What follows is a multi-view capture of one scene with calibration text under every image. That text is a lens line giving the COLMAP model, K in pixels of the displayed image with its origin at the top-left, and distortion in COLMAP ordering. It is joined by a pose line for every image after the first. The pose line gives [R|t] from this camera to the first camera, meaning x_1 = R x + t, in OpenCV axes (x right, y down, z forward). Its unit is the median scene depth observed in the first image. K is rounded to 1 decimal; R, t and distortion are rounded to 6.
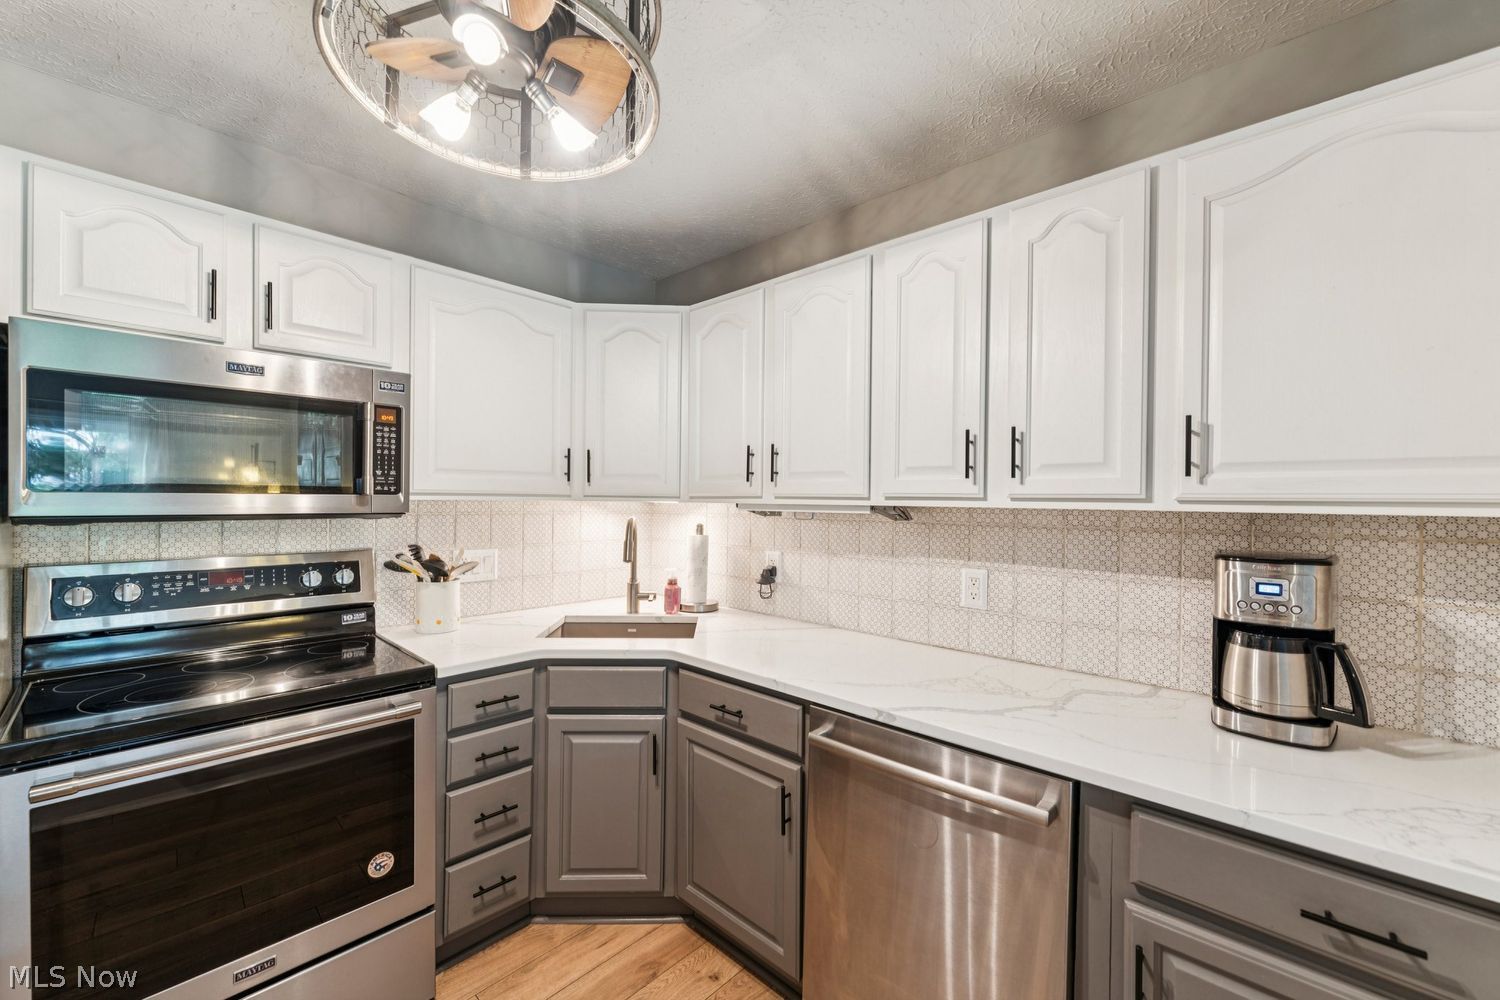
lens RADIAL K [[603.7, 0, 750.6], [0, 603.7, 503.7], [0, 0, 1]] dist [0.001563, -0.000319]
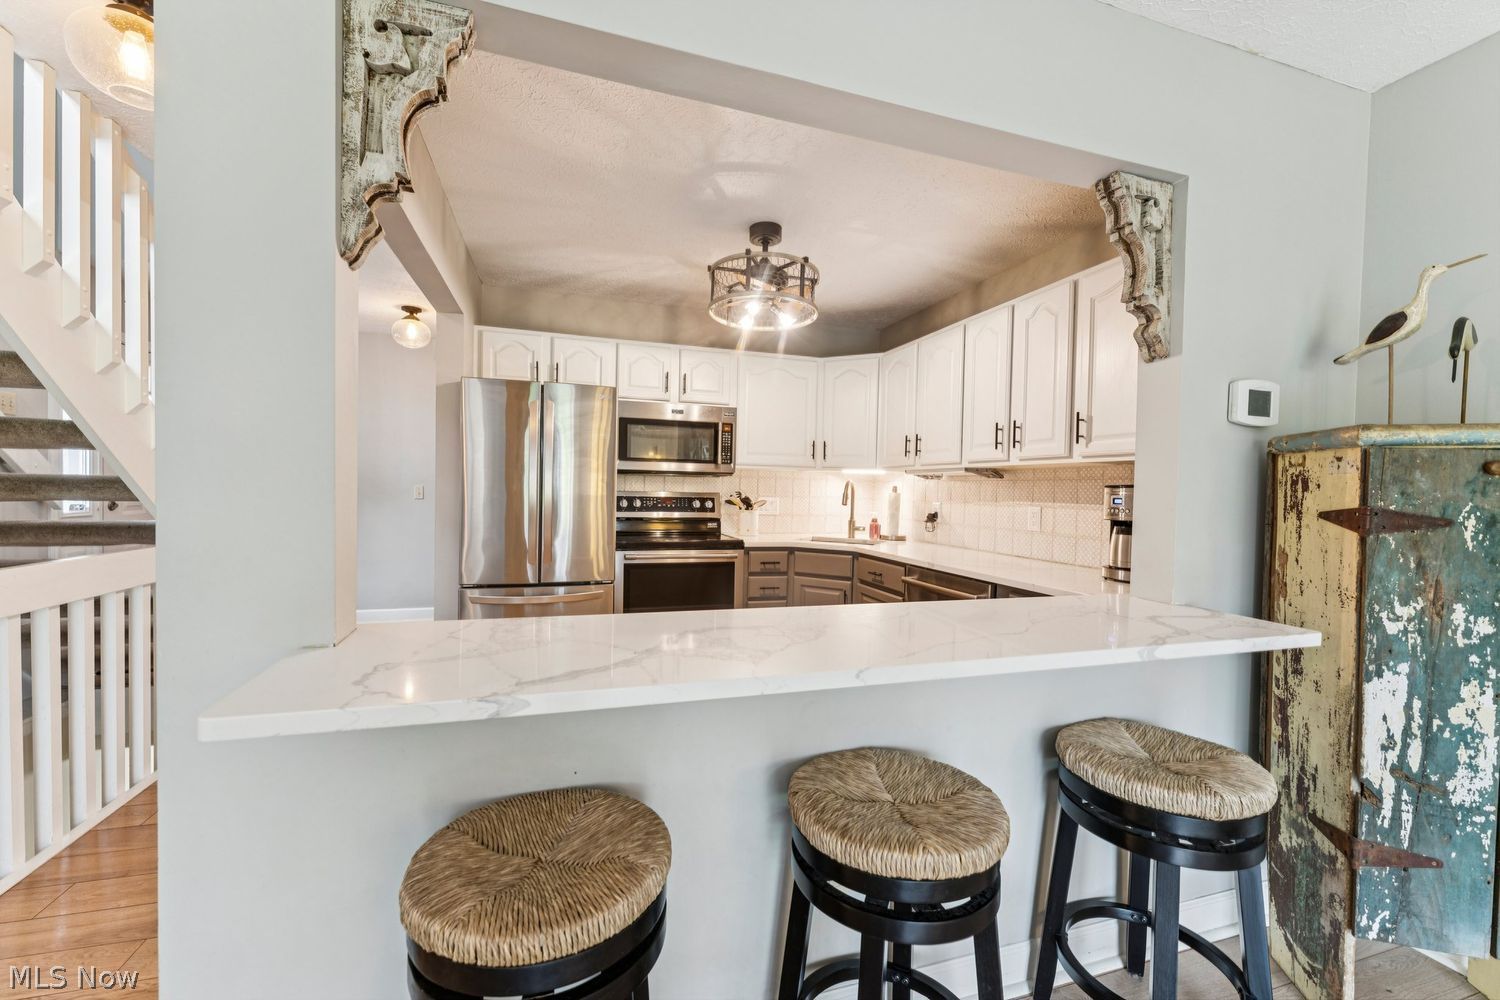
lens RADIAL K [[603.7, 0, 750.6], [0, 603.7, 503.7], [0, 0, 1]] dist [0.001563, -0.000319]
pose [[0.872884, 0.019903, -0.487522, 0.515761], [-0.016217, 0.999799, 0.011781, 0.096666], [0.487658, -0.002377, 0.873031, -0.822062]]
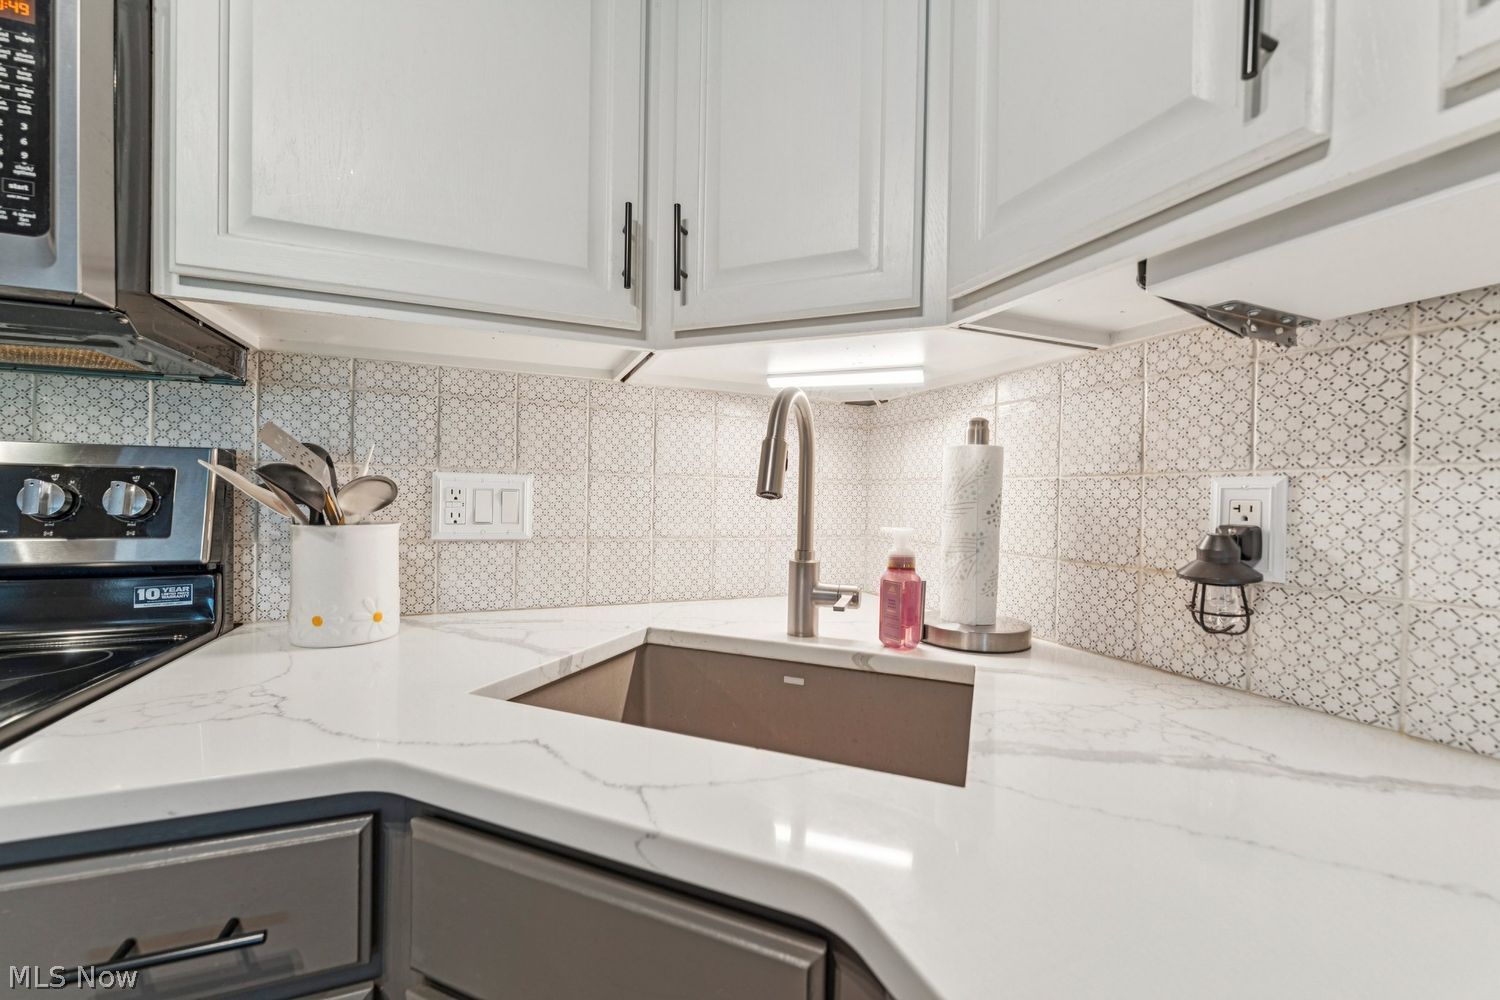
lens RADIAL K [[606.7, 0, 739.3], [0, 606.7, 502.7], [0, 0, 1]] dist [-0.001104, -0.000147]
pose [[0.907554, 0.008225, -0.419856, -0.086112], [-0.009217, 0.999957, -0.000336, 0.126943], [0.419835, 0.004175, 0.907591, 0.839913]]
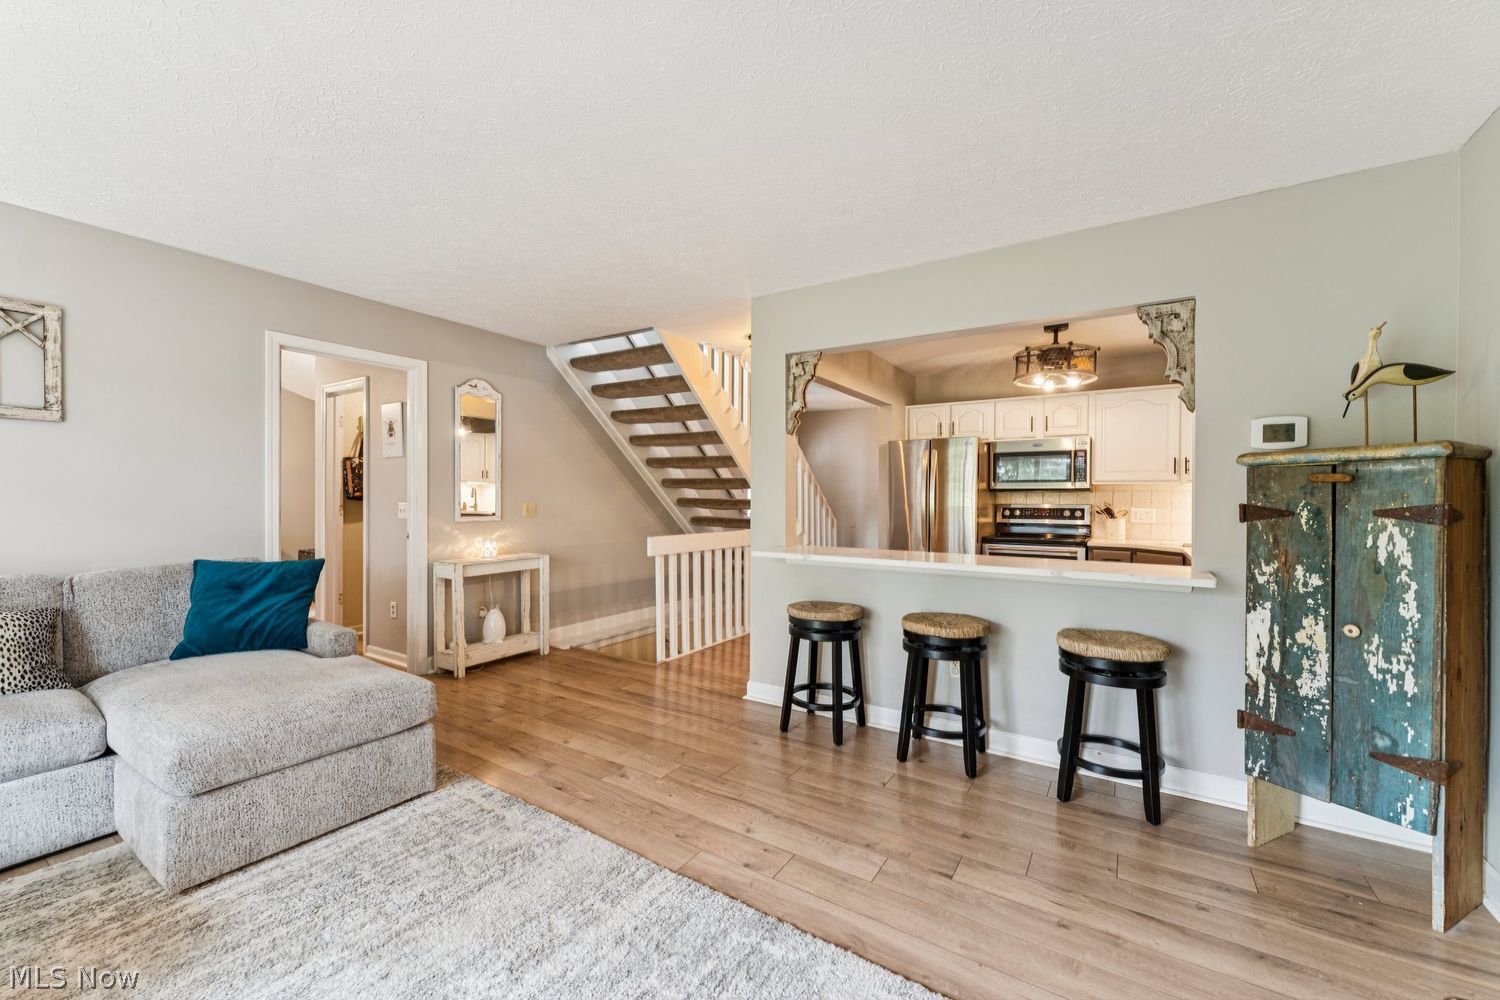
lens RADIAL K [[603.7, 0, 750.6], [0, 603.7, 503.7], [0, 0, 1]] dist [0.001563, -0.000319]
pose [[0.187623, -0.002992, -0.982237, 1.803127], [-0.011764, 0.999917, -0.005293, 0.114011], [0.982171, 0.012548, 0.187572, -0.994855]]
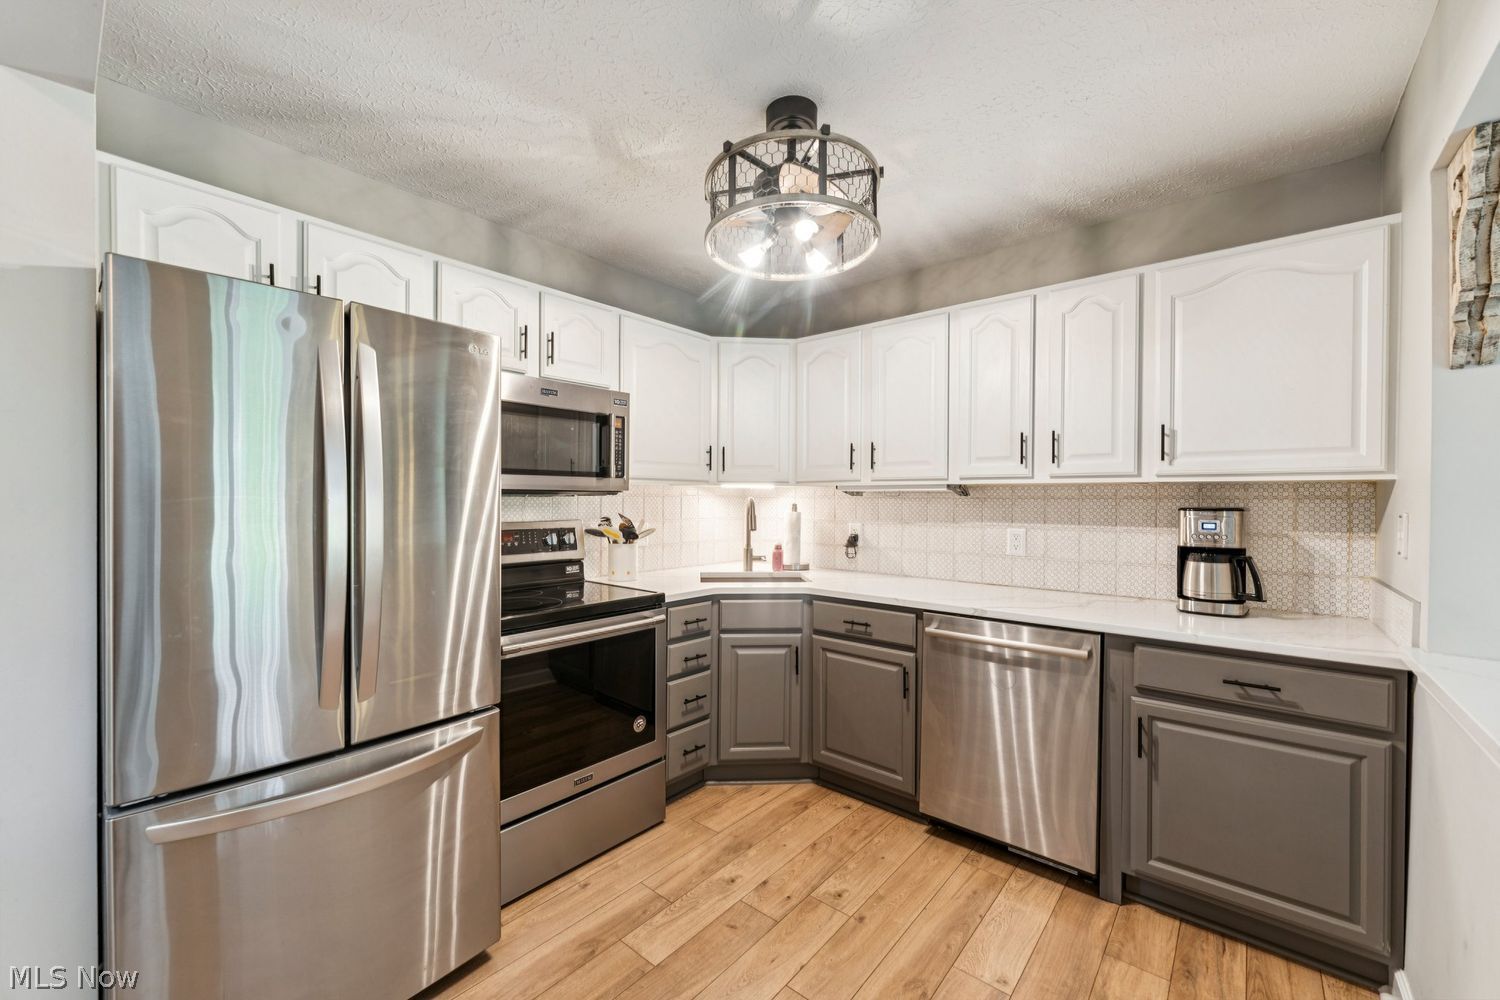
lens RADIAL K [[603.7, 0, 750.6], [0, 603.7, 503.7], [0, 0, 1]] dist [0.001563, -0.000319]
pose [[0.998943, -0.006002, 0.045569, -0.341084], [0.005940, 0.999981, 0.001495, 0.044547], [-0.045577, -0.001222, 0.998960, -0.428602]]
